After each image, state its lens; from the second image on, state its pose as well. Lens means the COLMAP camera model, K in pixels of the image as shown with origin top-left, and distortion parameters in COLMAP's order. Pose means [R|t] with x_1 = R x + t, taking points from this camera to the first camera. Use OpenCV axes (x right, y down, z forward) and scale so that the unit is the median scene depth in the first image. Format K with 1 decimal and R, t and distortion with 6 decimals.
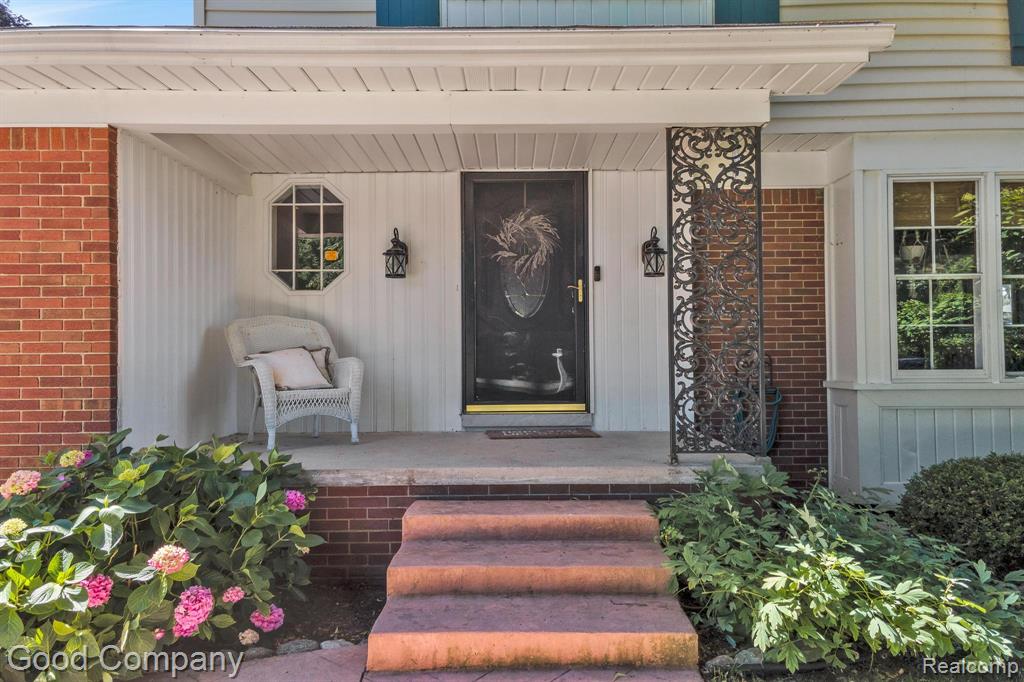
lens RADIAL K [[747.9, 0, 515.5], [0, 747.9, 346.6], [0, 0, 1]] dist [0.029912, 0.009818]
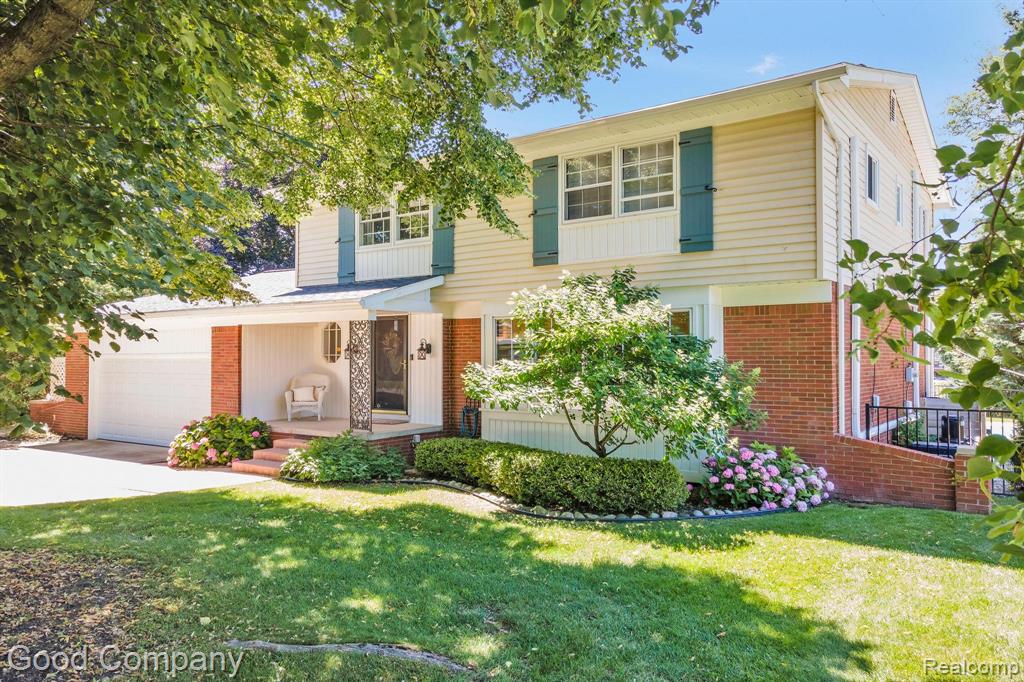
lens RADIAL K [[747.9, 0, 515.5], [0, 747.9, 346.6], [0, 0, 1]] dist [0.029912, 0.009818]
pose [[0.804511, -0.000780, -0.593937, 1.826920], [0.005577, 0.999965, 0.006241, -0.146935], [0.593912, -0.008333, 0.804487, -0.738154]]
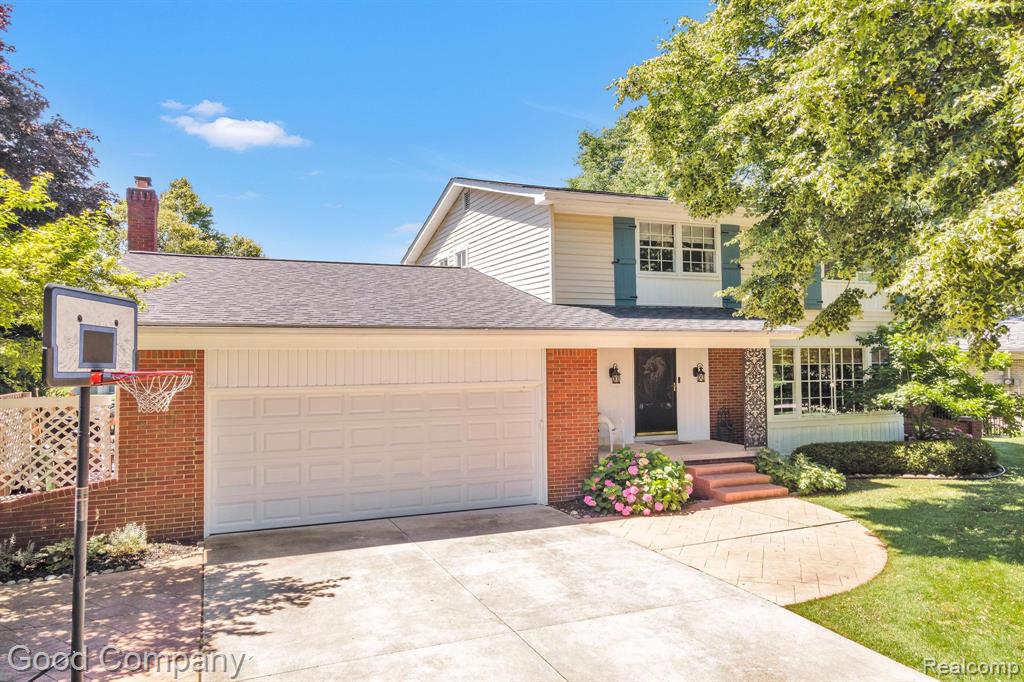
lens RADIAL K [[747.9, 0, 515.5], [0, 747.9, 346.6], [0, 0, 1]] dist [0.029912, 0.009818]
pose [[0.925732, 0.006578, 0.378123, -1.415325], [-0.005728, 0.999978, -0.003372, -0.204236], [-0.378137, 0.000956, 0.925749, -1.199253]]
